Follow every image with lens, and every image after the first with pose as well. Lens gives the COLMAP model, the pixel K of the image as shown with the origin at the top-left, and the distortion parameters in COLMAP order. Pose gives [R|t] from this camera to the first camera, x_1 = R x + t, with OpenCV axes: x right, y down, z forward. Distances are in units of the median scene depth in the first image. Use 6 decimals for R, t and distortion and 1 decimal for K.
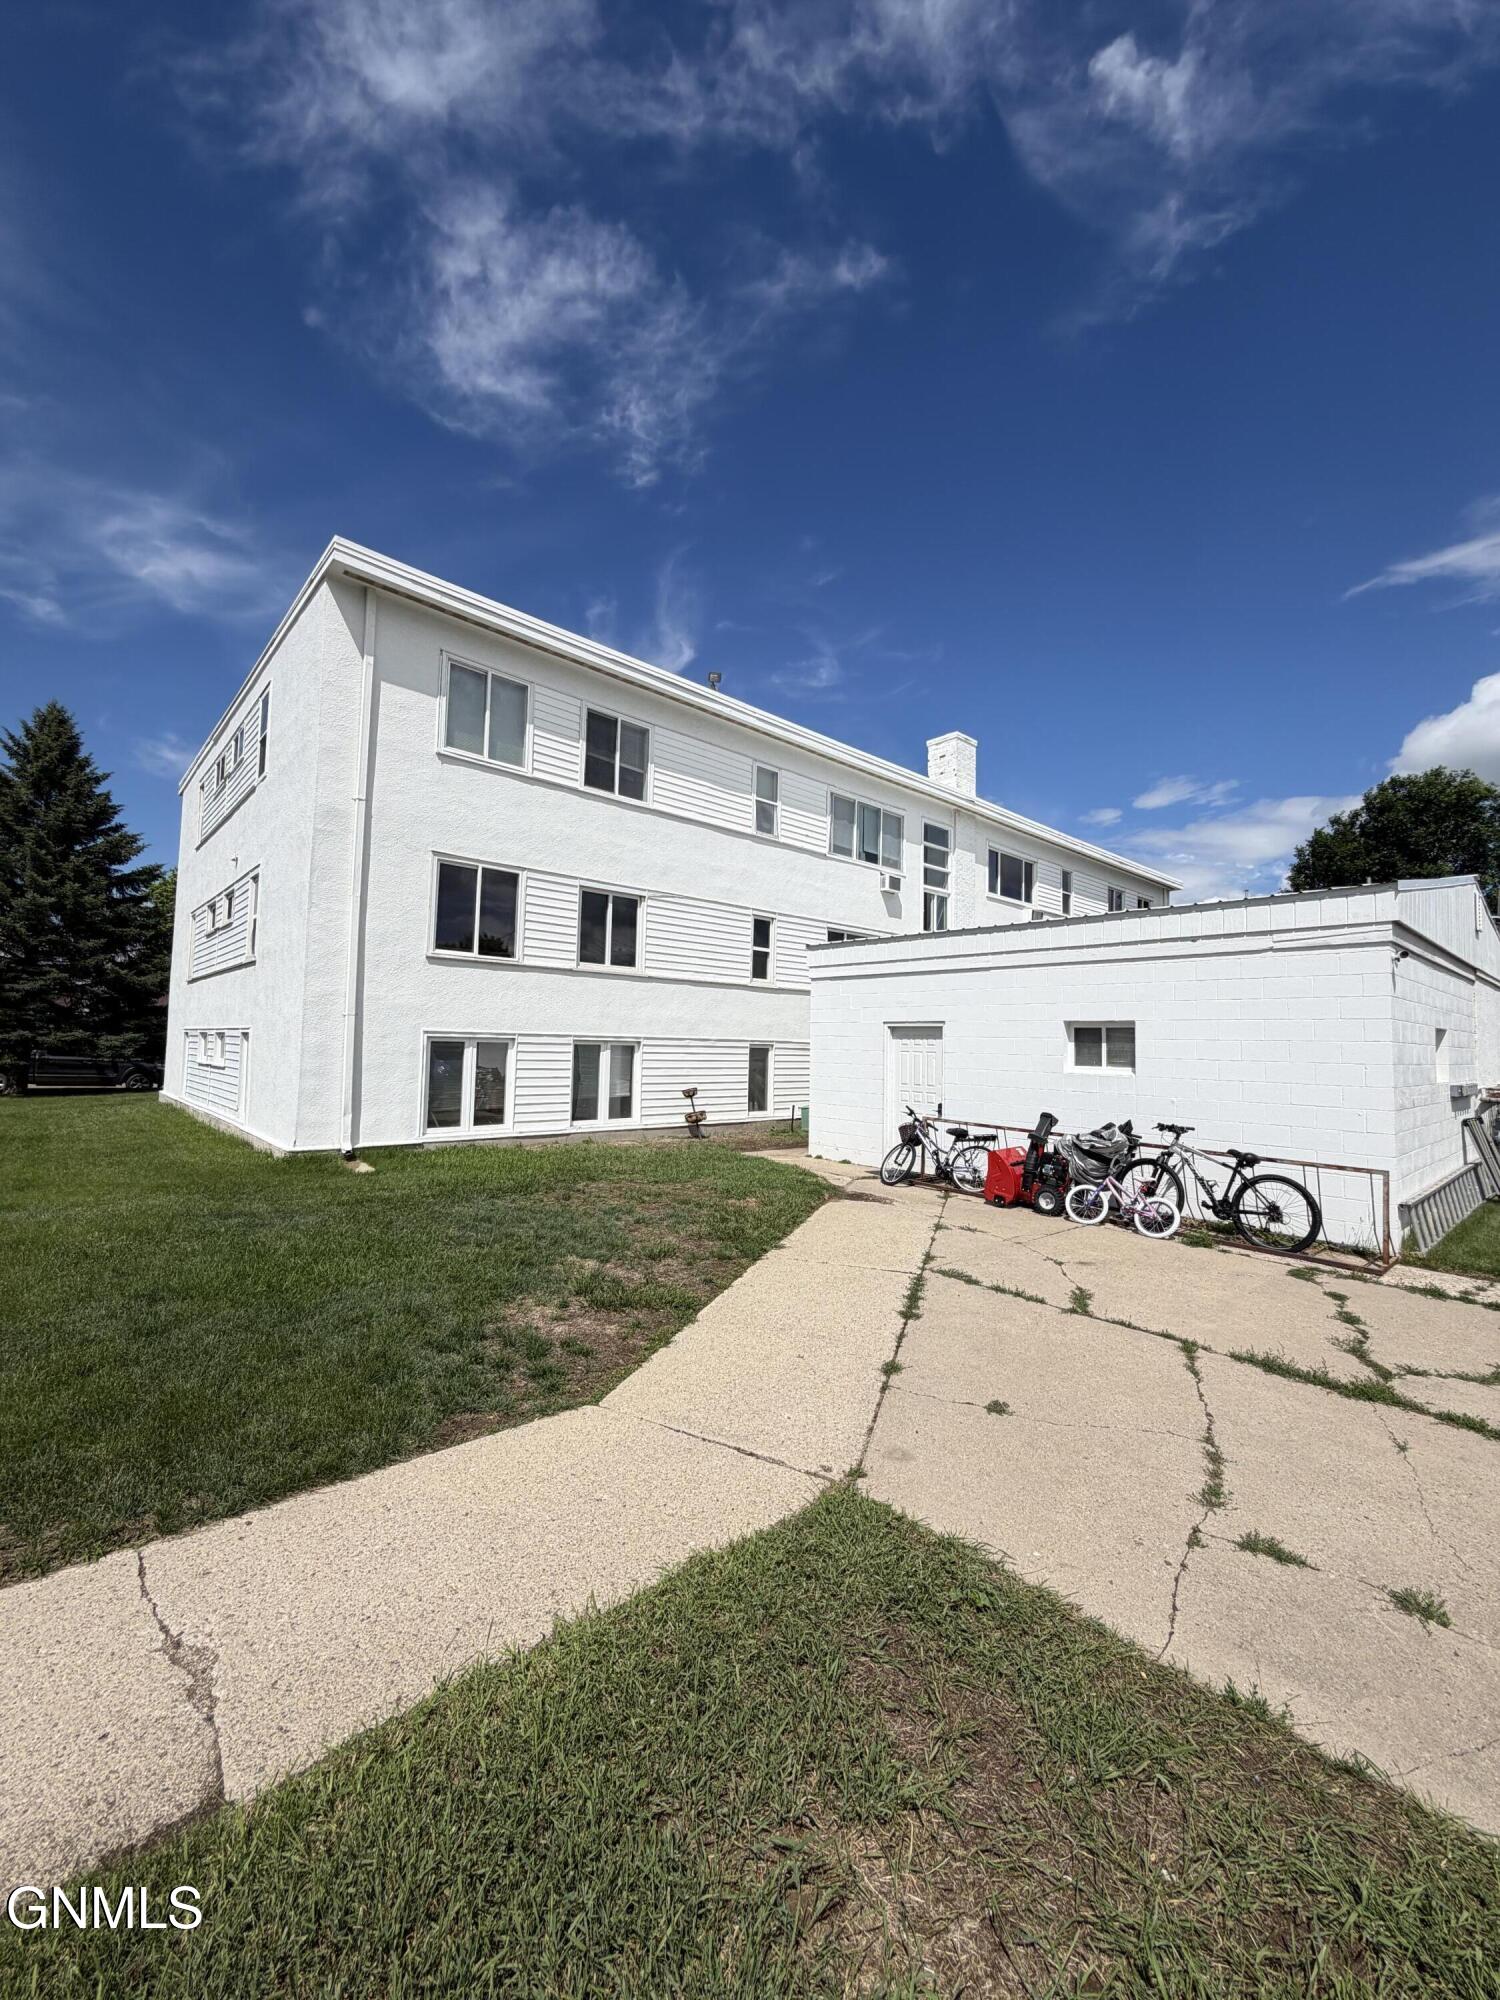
lens RADIAL K [[795.0, 0, 747.4], [0, 795.0, 998.7], [0, 0, 1]] dist [-0.000910, 0.000179]
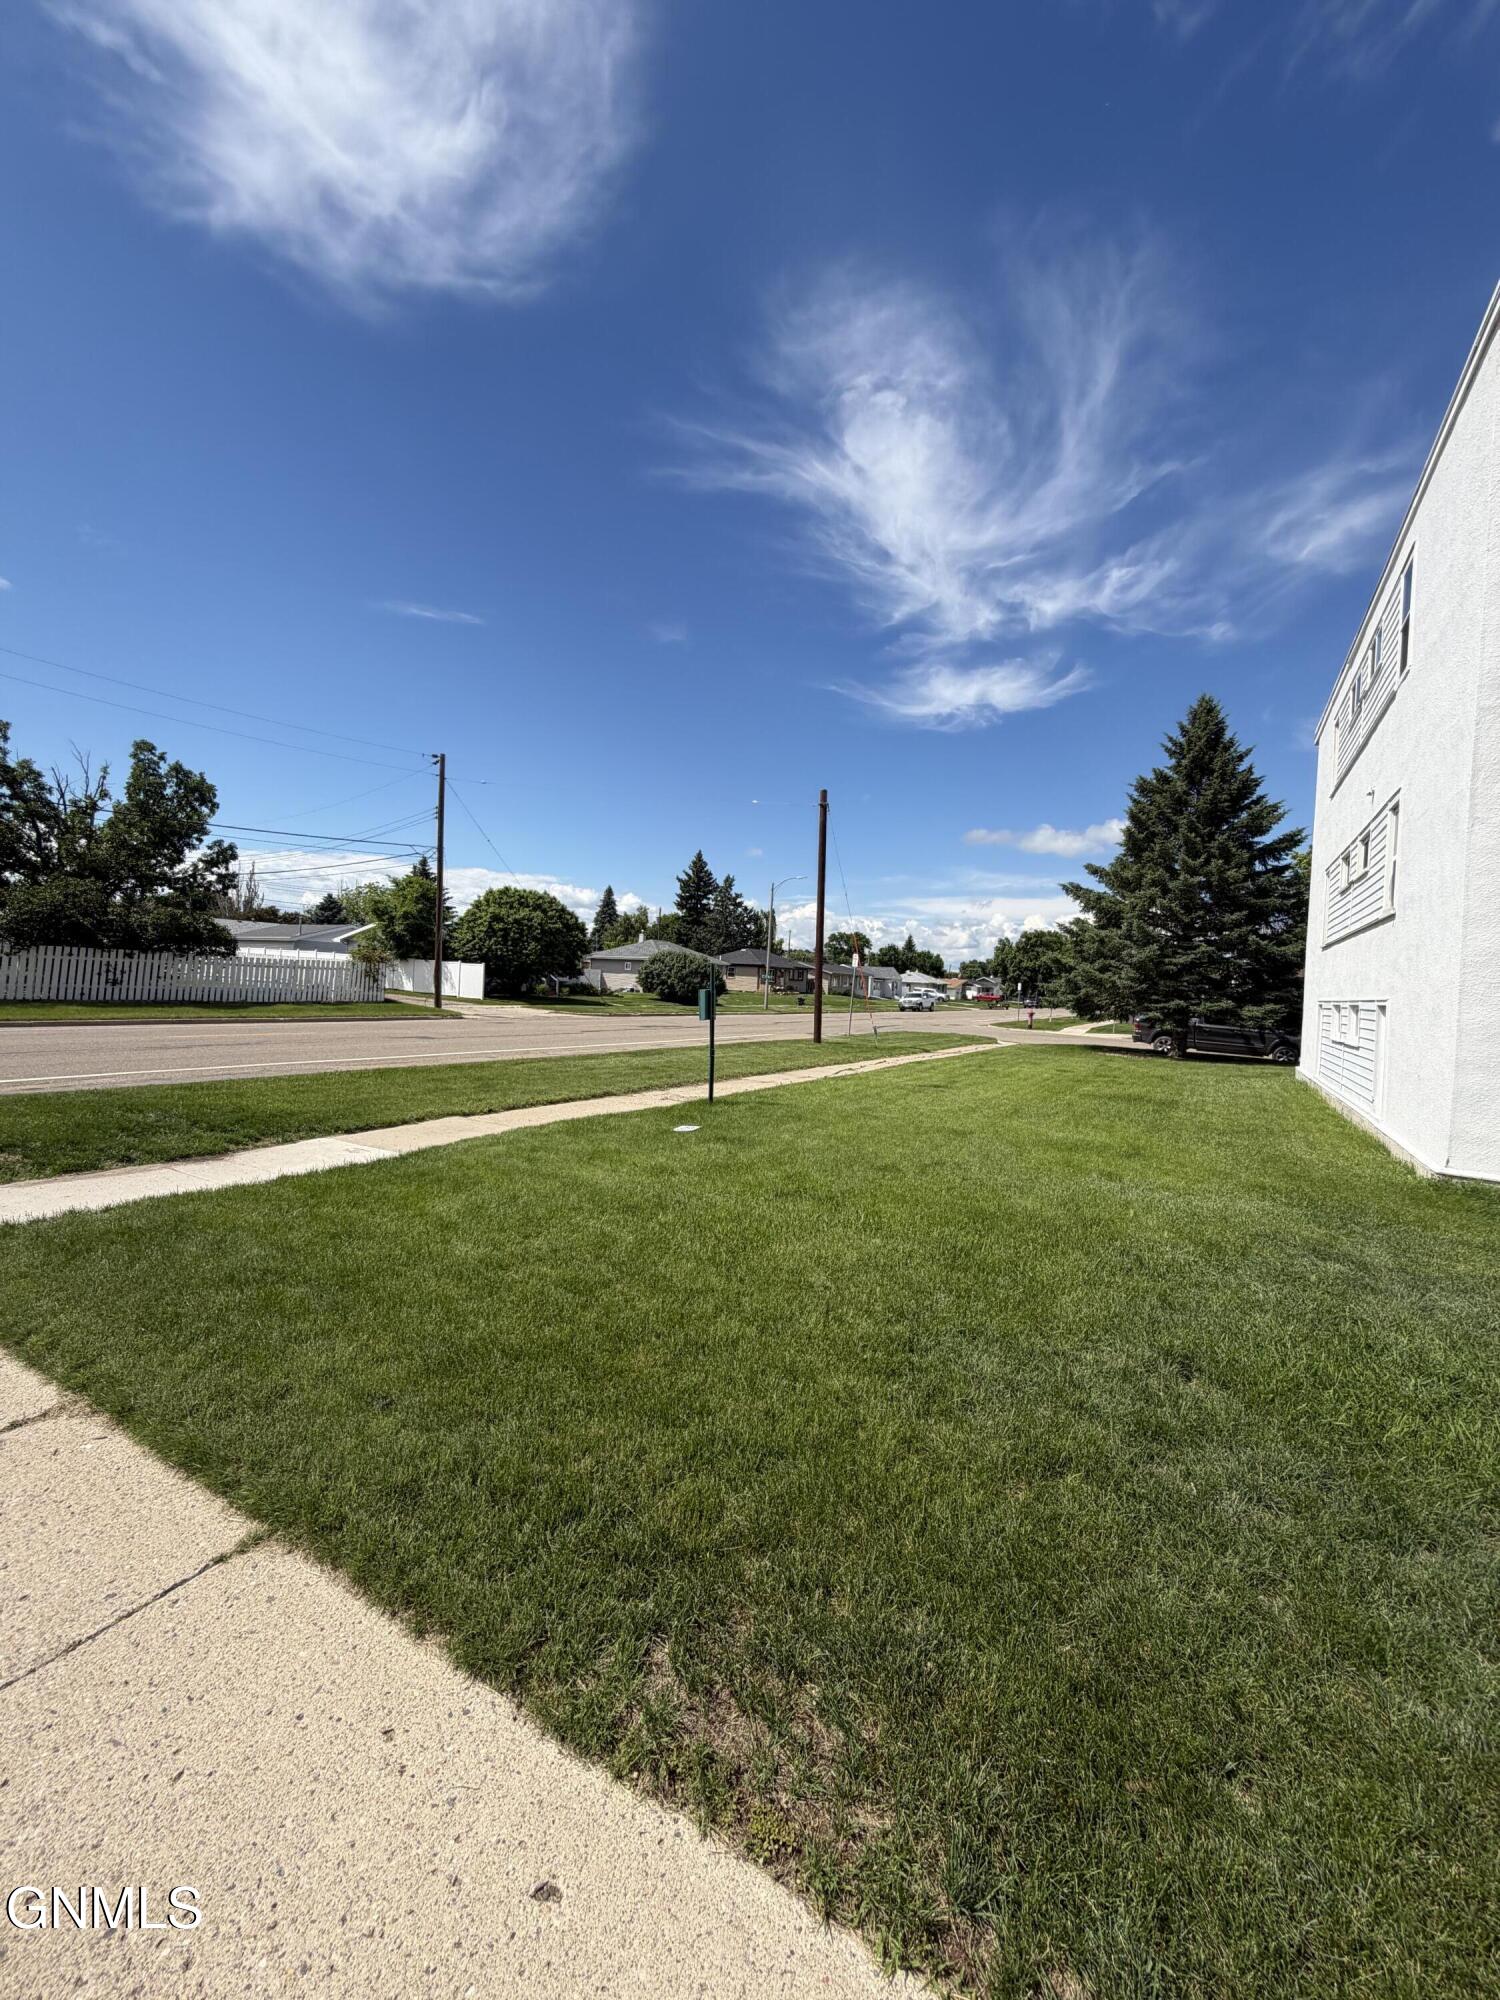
lens RADIAL K [[798.1, 0, 751.3], [0, 798.1, 993.4], [0, 0, 1]] dist [0.000091, 0.000383]
pose [[0.310722, 0.007752, -0.950469, -0.067033], [0.017402, 0.999753, 0.013843, 0.008008], [0.950342, -0.020841, 0.310510, 0.147476]]
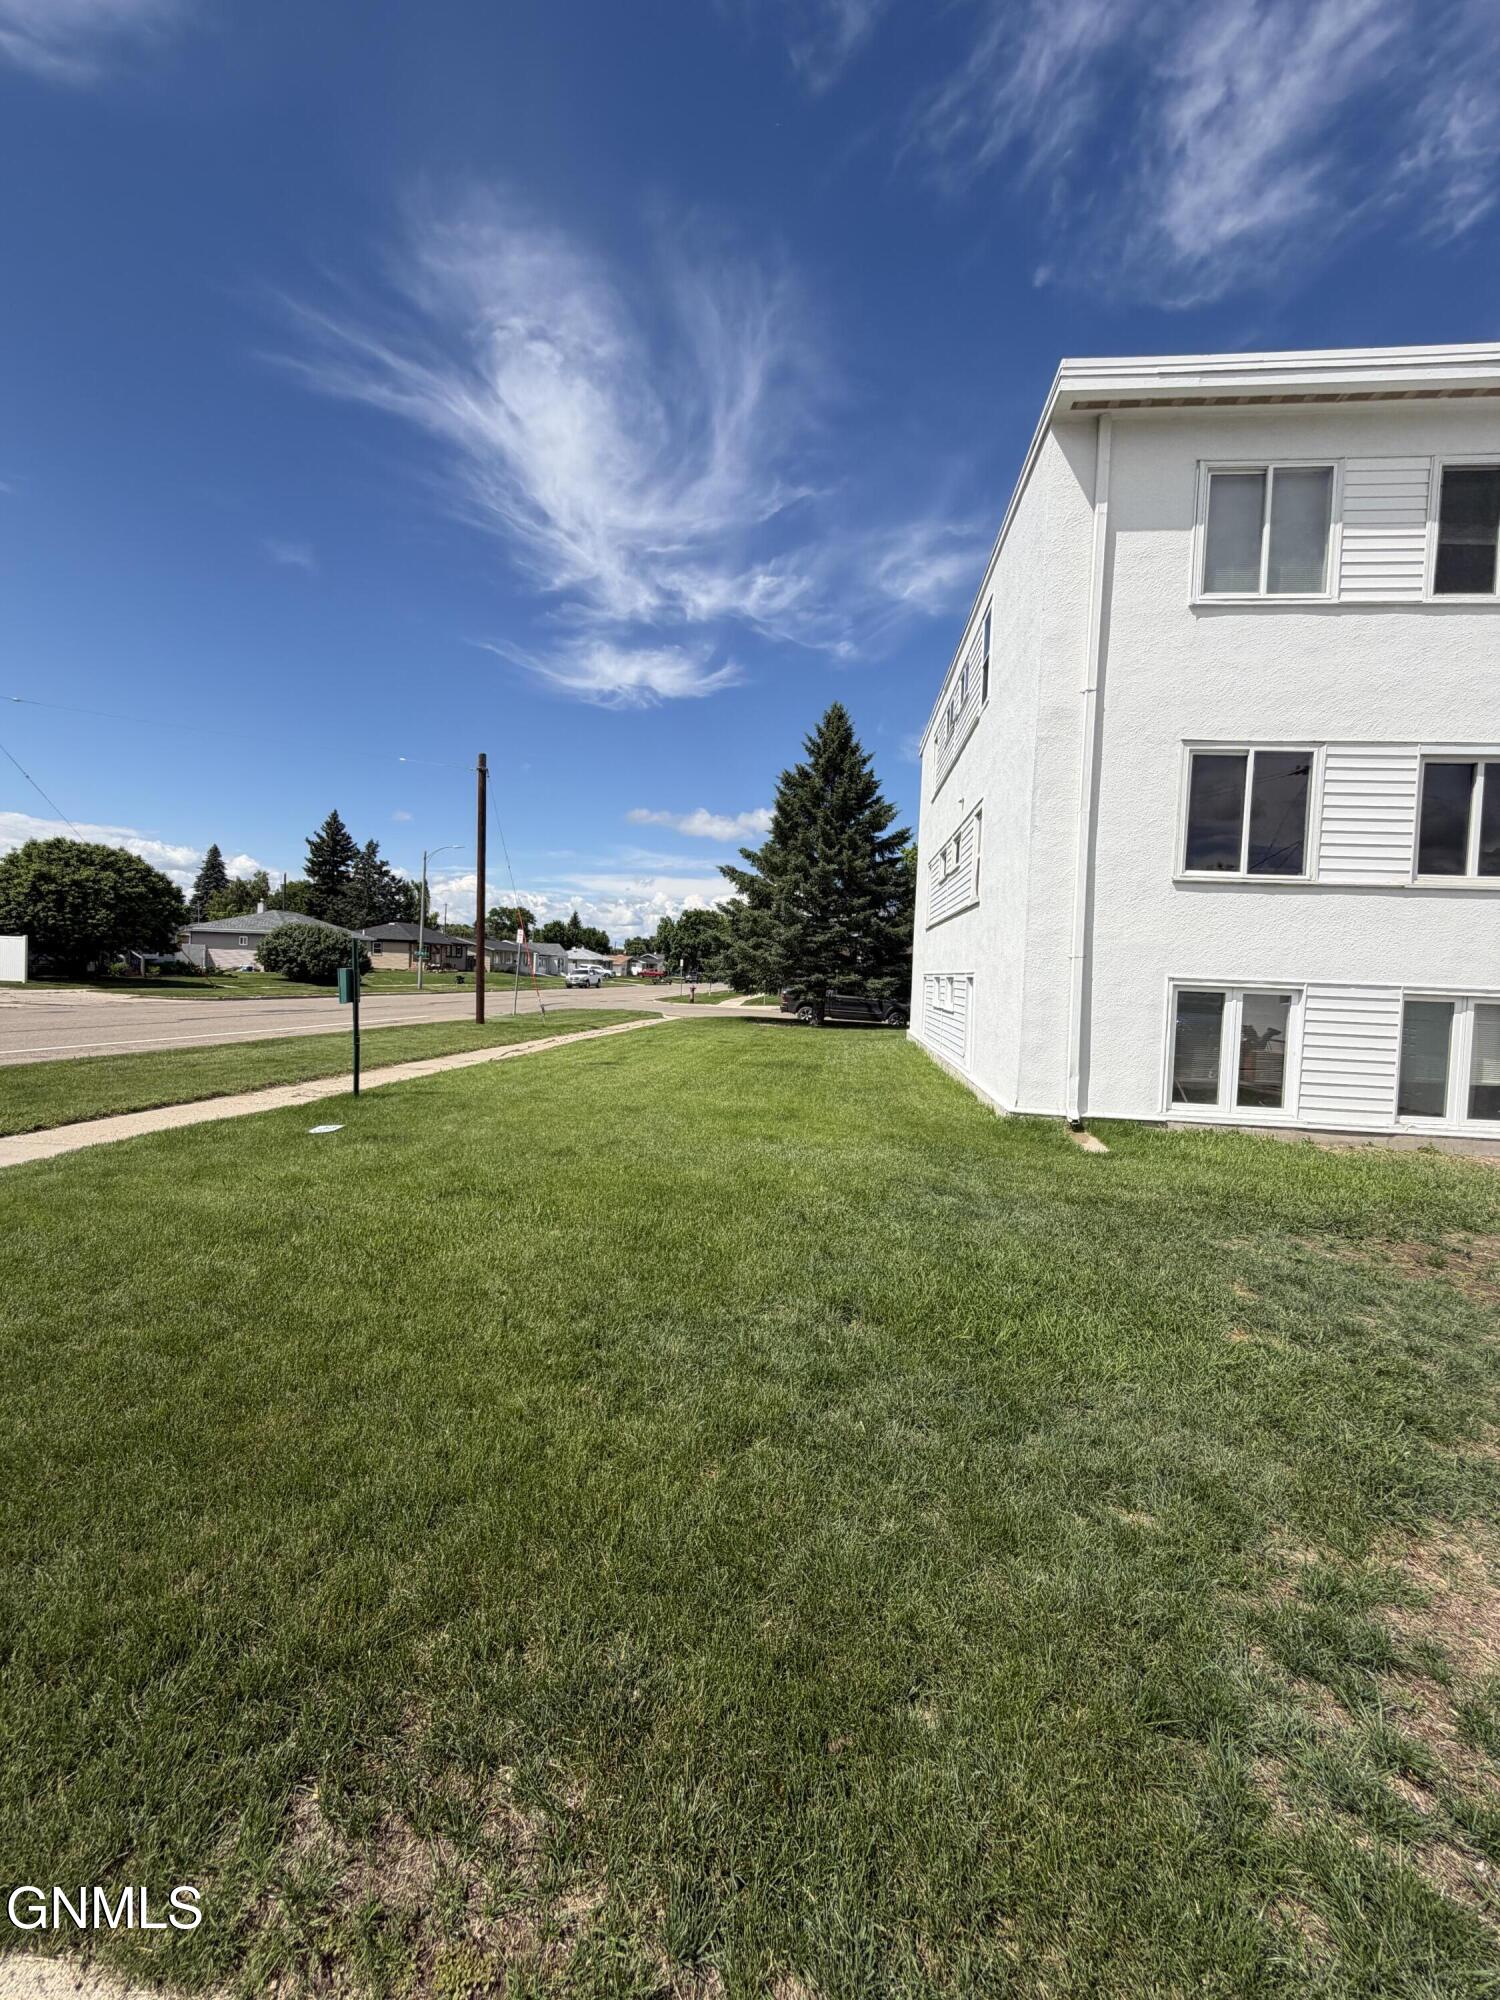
lens RADIAL K [[798.1, 0, 751.3], [0, 798.1, 993.4], [0, 0, 1]] dist [0.000091, 0.000383]
pose [[0.665721, 0.025484, -0.745765, -0.082536], [0.018581, 0.998541, 0.050708, 0.007527], [0.745969, -0.047614, 0.664276, 0.151009]]
